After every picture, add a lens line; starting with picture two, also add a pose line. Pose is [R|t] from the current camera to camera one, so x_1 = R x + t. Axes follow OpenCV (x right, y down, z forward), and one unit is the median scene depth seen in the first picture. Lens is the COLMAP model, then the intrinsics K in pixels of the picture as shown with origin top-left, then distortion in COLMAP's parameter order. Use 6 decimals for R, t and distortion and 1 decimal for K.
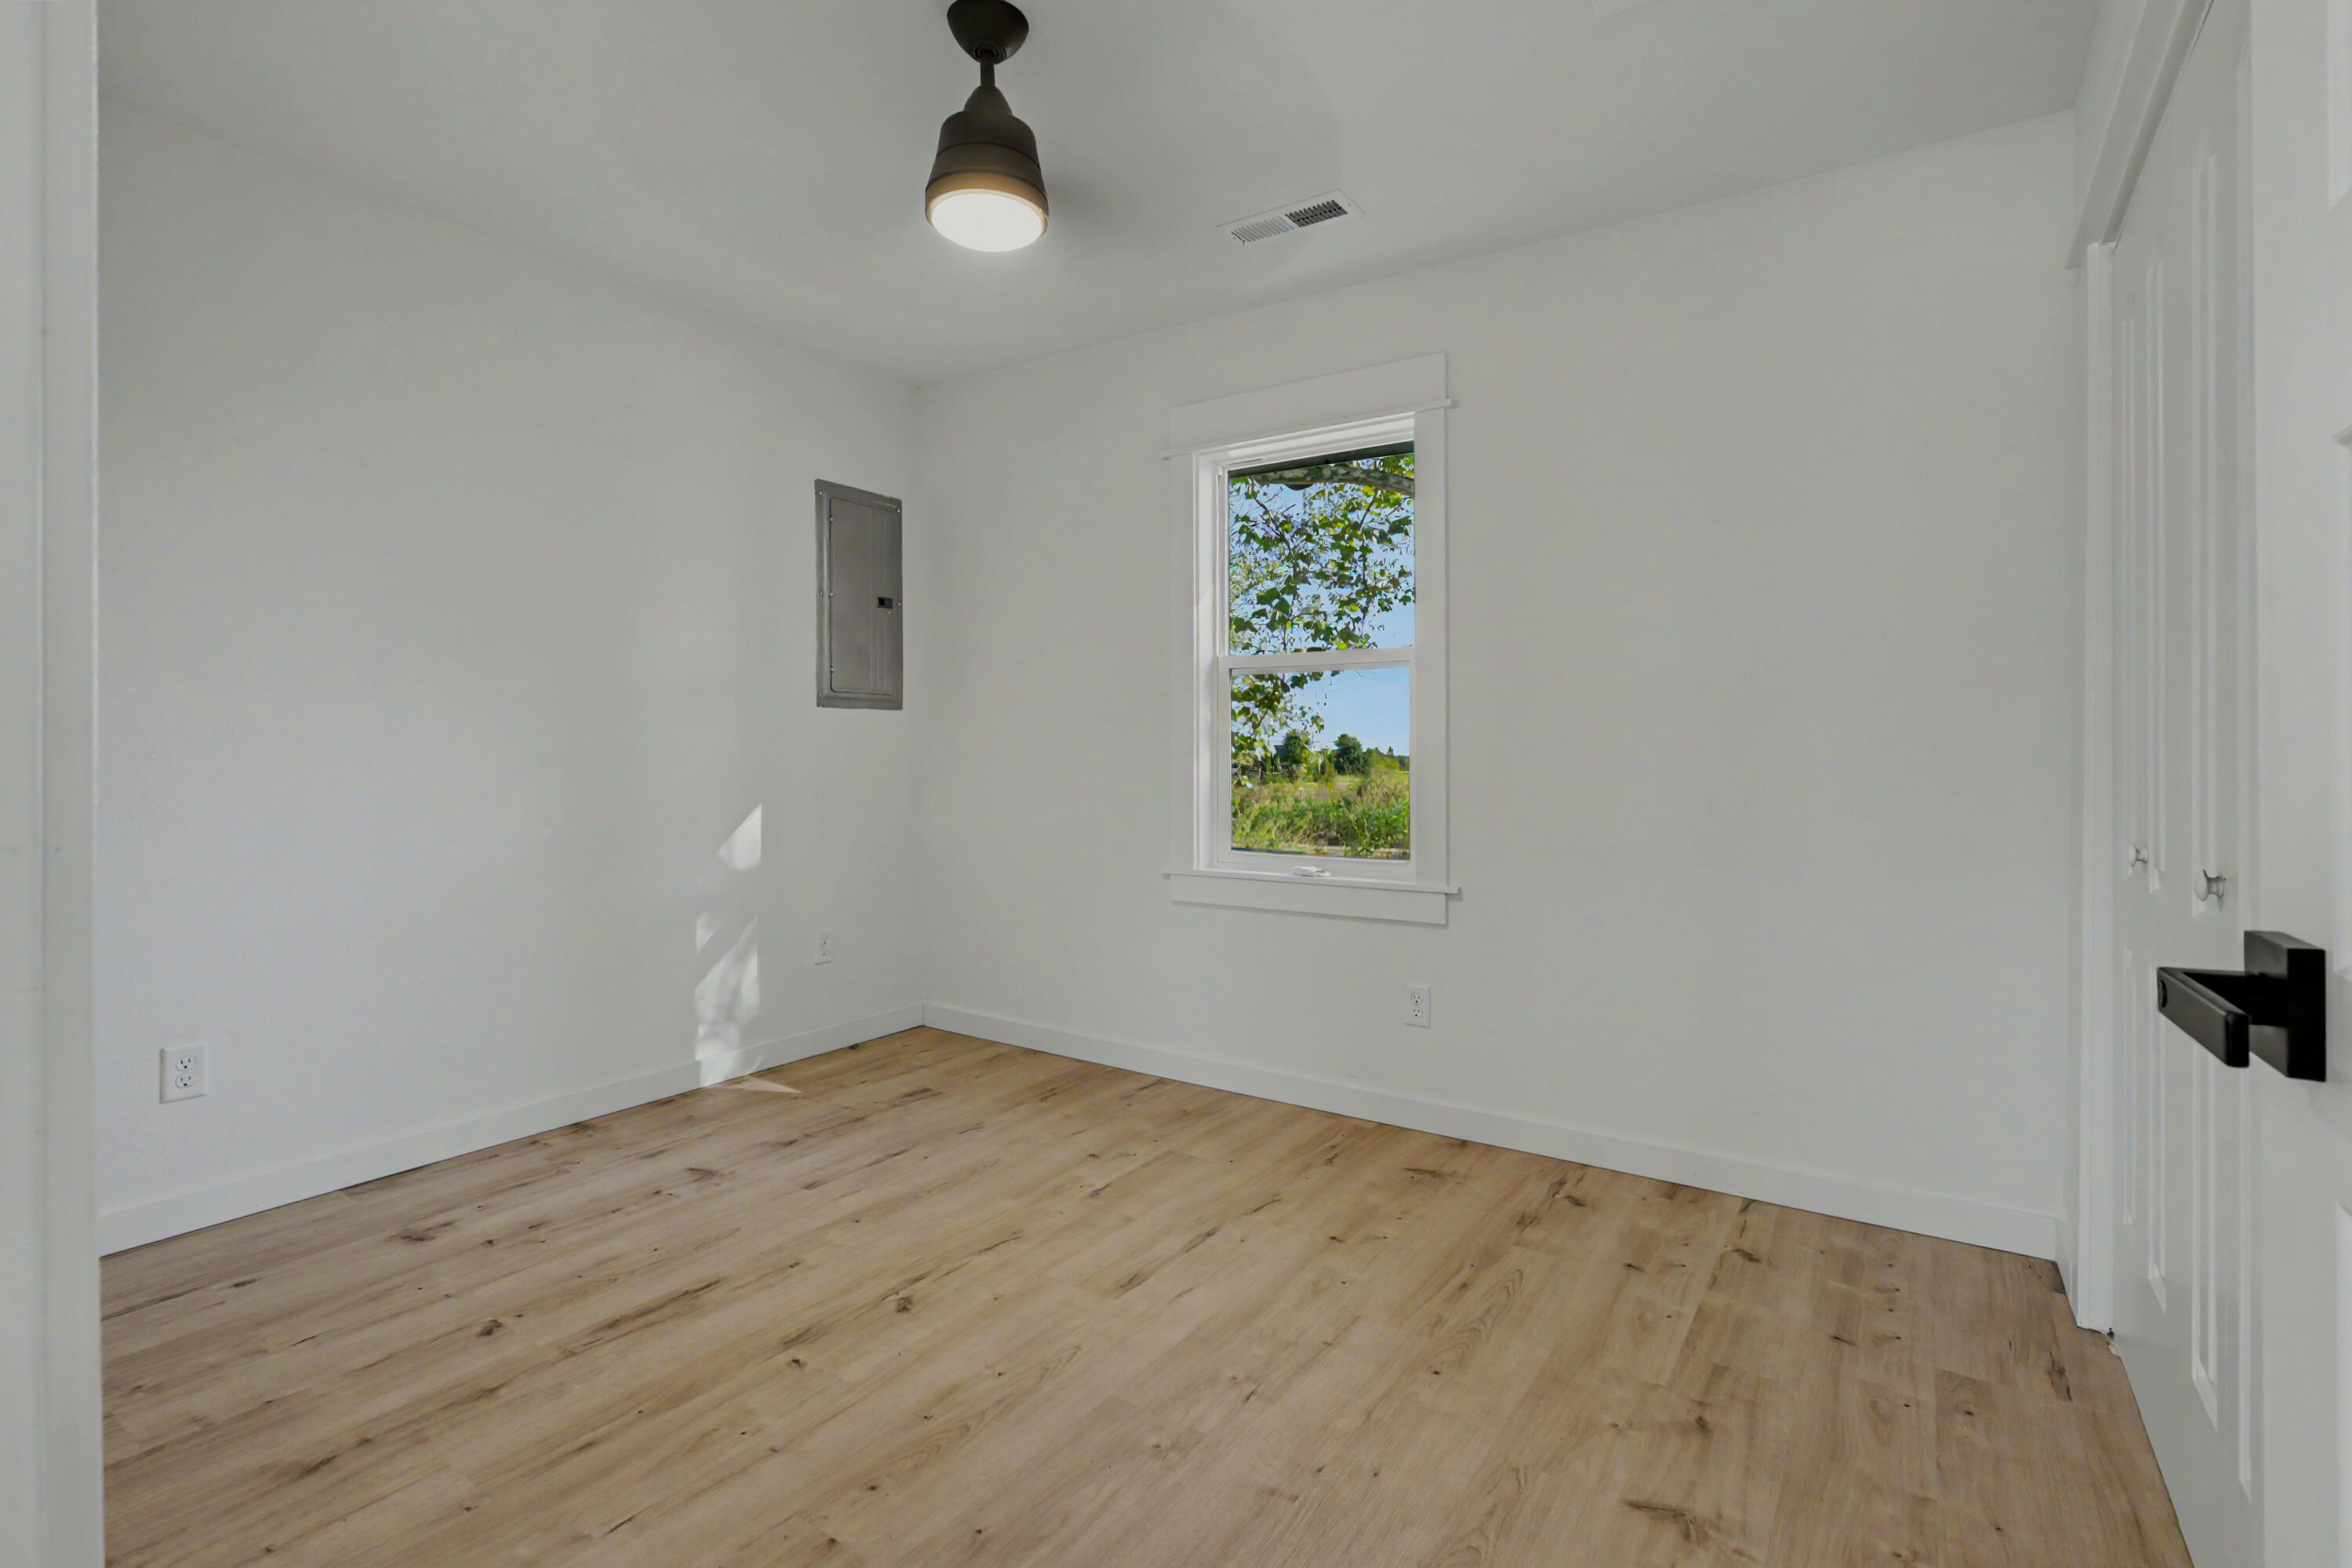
lens RADIAL K [[1106.3, 0, 1172.2], [0, 1106.3, 781.9], [0, 0, 1]] dist [-0.002996, 0.000444]
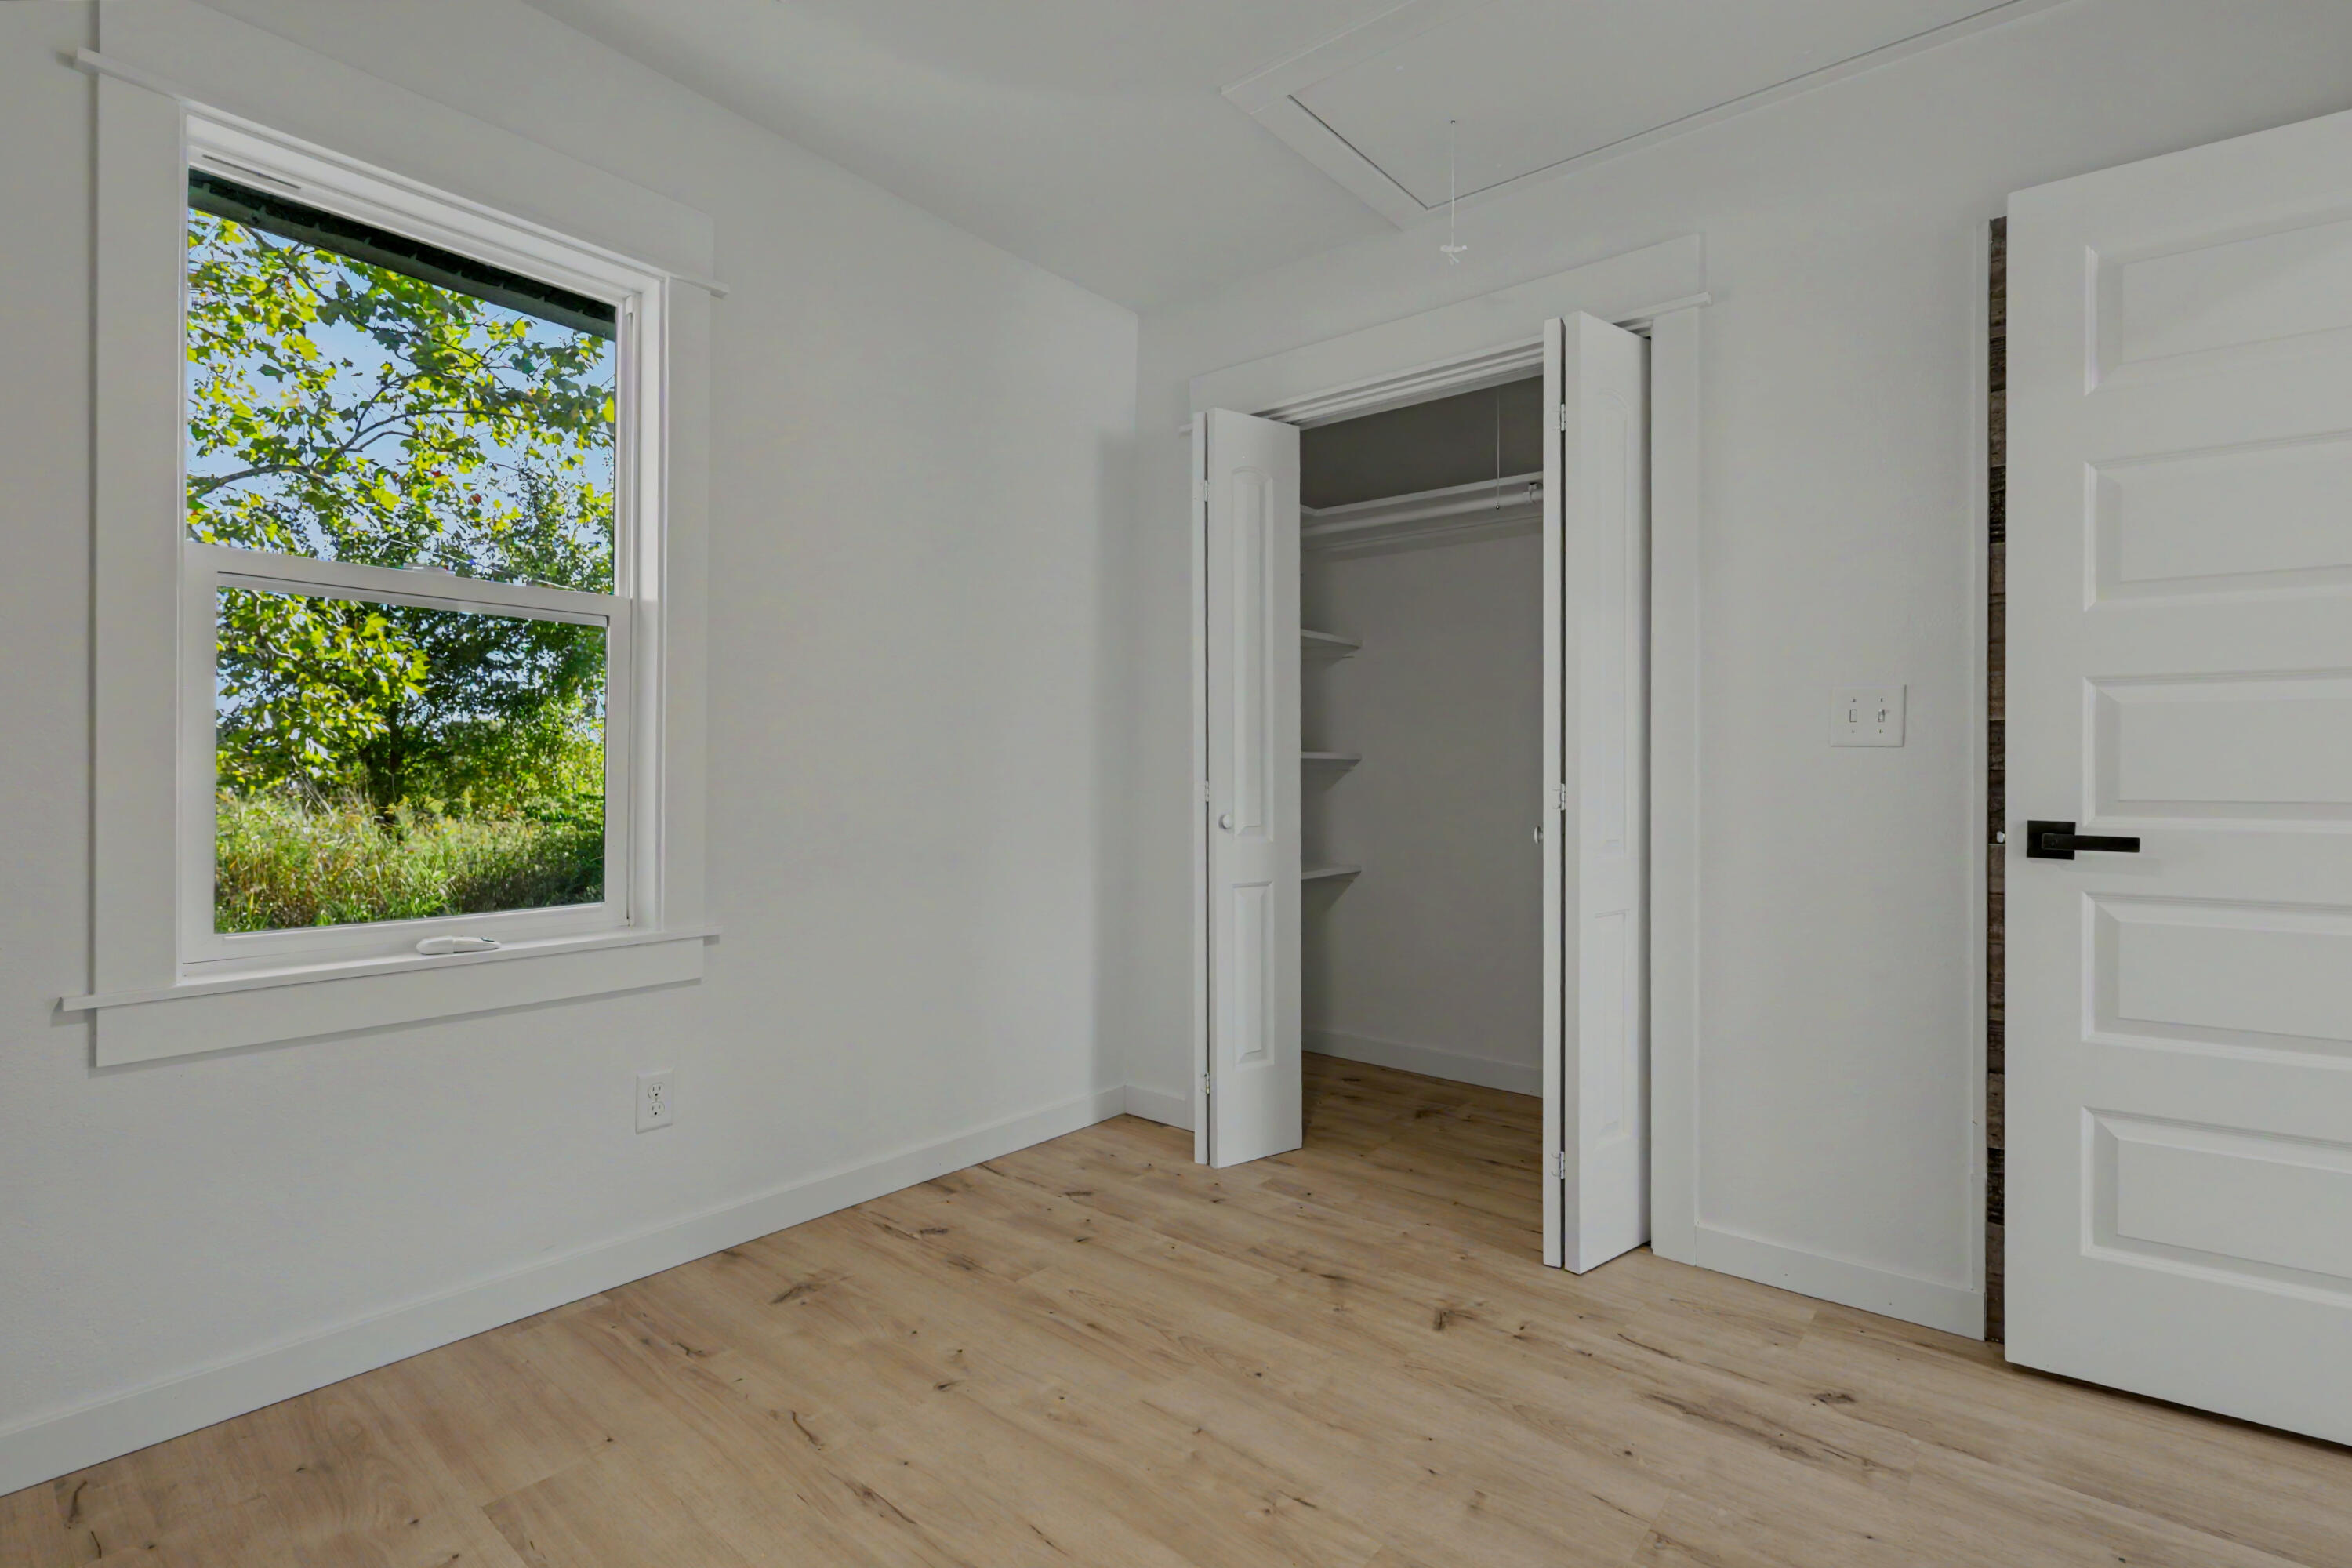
lens RADIAL K [[1106.3, 0, 1172.2], [0, 1106.3, 781.9], [0, 0, 1]] dist [-0.002996, 0.000444]
pose [[0.099382, -0.015106, 0.994935, -0.613467], [0.016422, 0.999773, 0.013539, -0.014835], [-0.994914, 0.014993, 0.099608, 0.783490]]
